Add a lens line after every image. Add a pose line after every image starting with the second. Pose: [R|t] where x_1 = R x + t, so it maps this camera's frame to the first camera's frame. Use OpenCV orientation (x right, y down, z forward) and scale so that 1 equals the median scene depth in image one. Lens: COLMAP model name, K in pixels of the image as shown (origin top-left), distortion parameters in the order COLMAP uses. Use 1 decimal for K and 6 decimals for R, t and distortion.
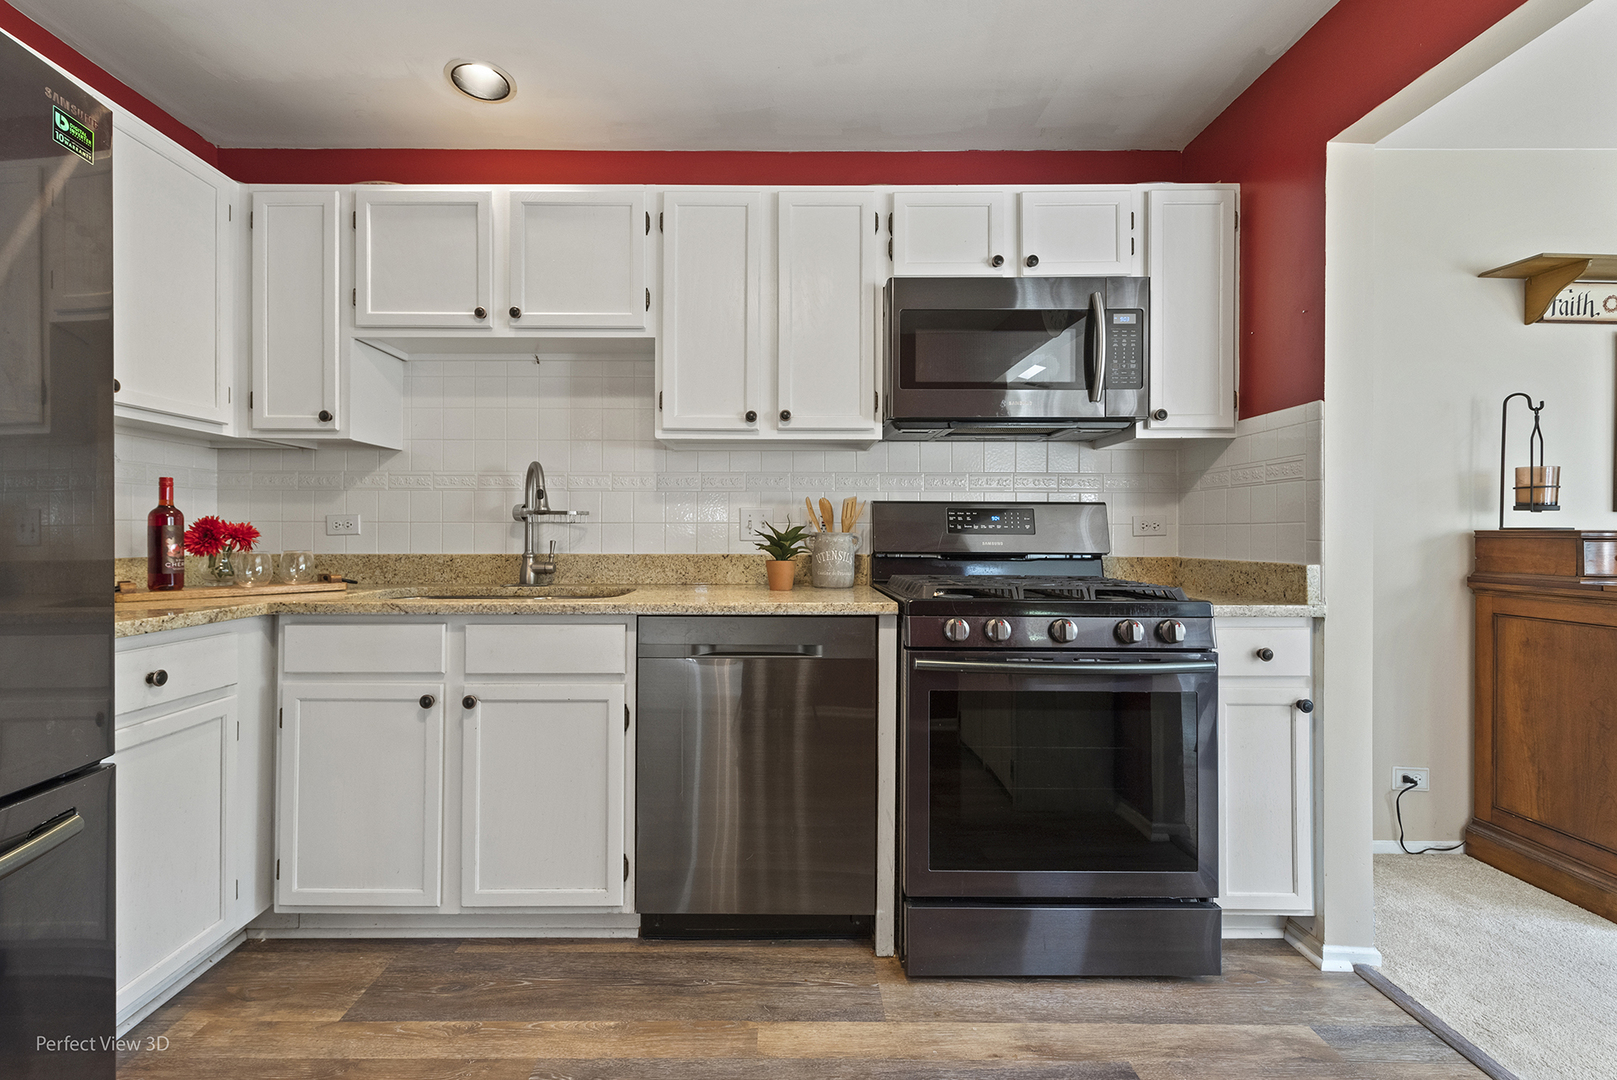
lens RADIAL K [[700.0, 0, 785.0], [0, 700.0, 532.4], [0, 0, 1]] dist [0.023164, -0.010161]
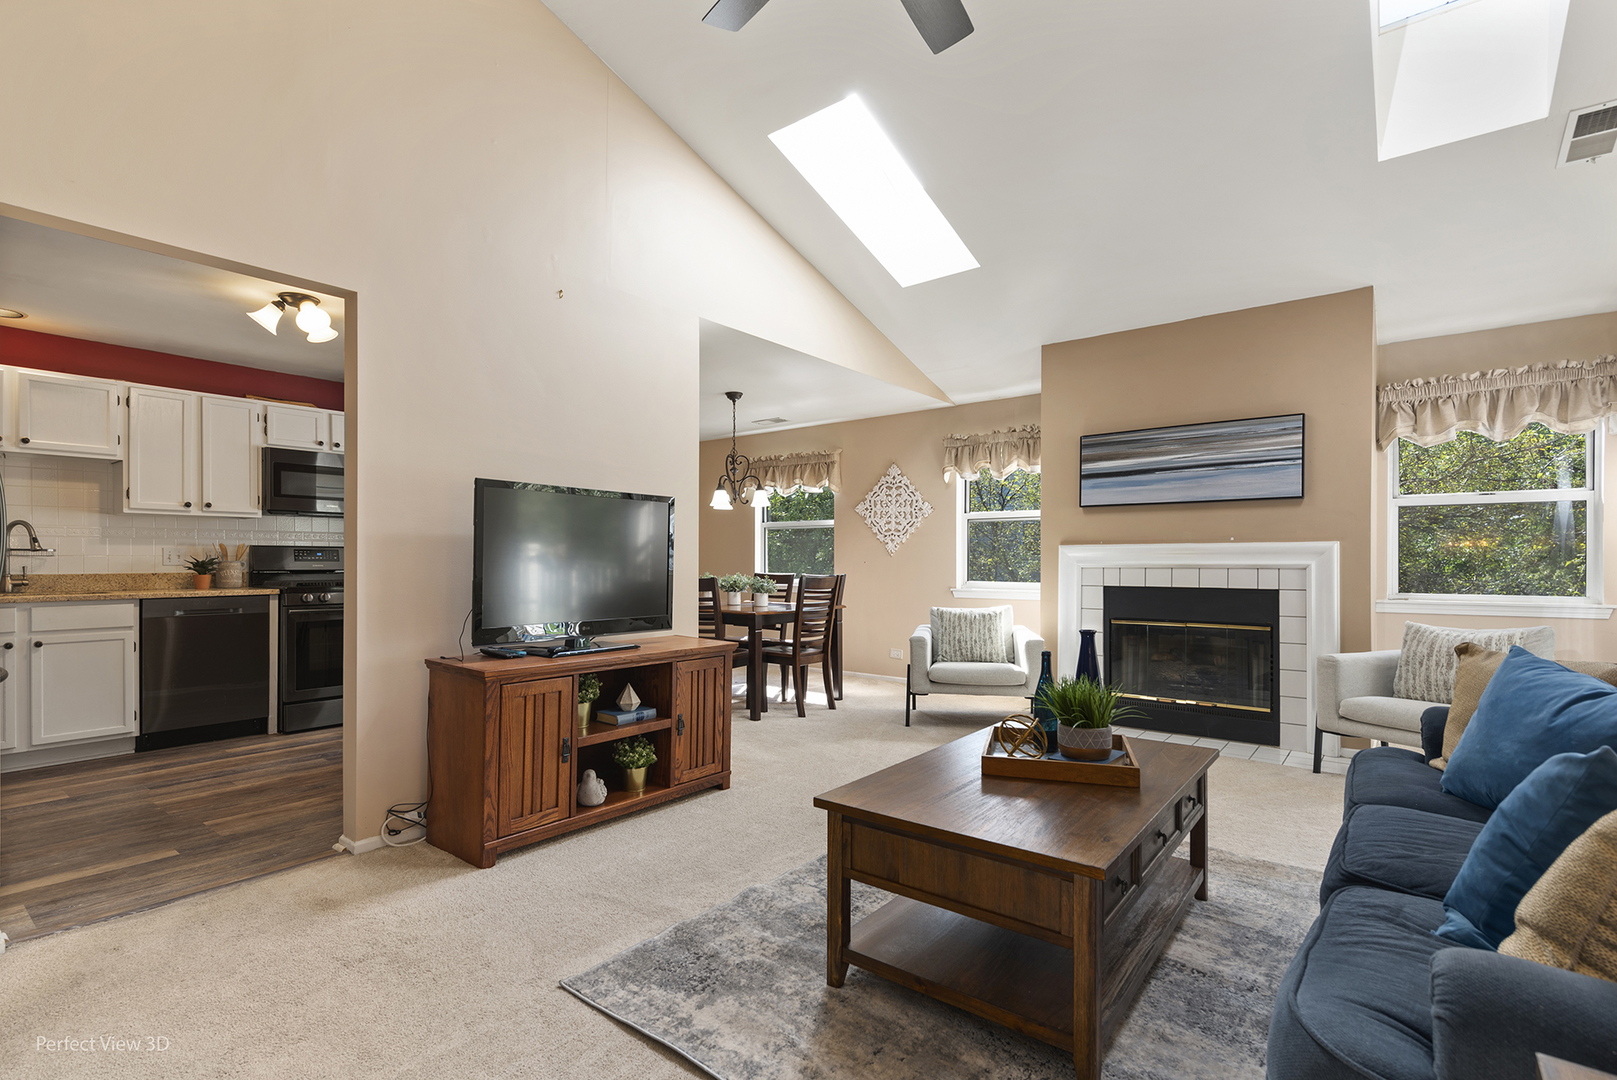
lens RADIAL K [[758.7, 0, 798.0], [0, 758.7, 557.7], [0, 0, 1]] dist [0.001602, -0.000129]
pose [[0.616896, 0.000564, 0.787045, -0.685843], [0.001867, 0.999996, -0.002180, -0.001643], [-0.787043, 0.002815, 0.616892, -1.752787]]
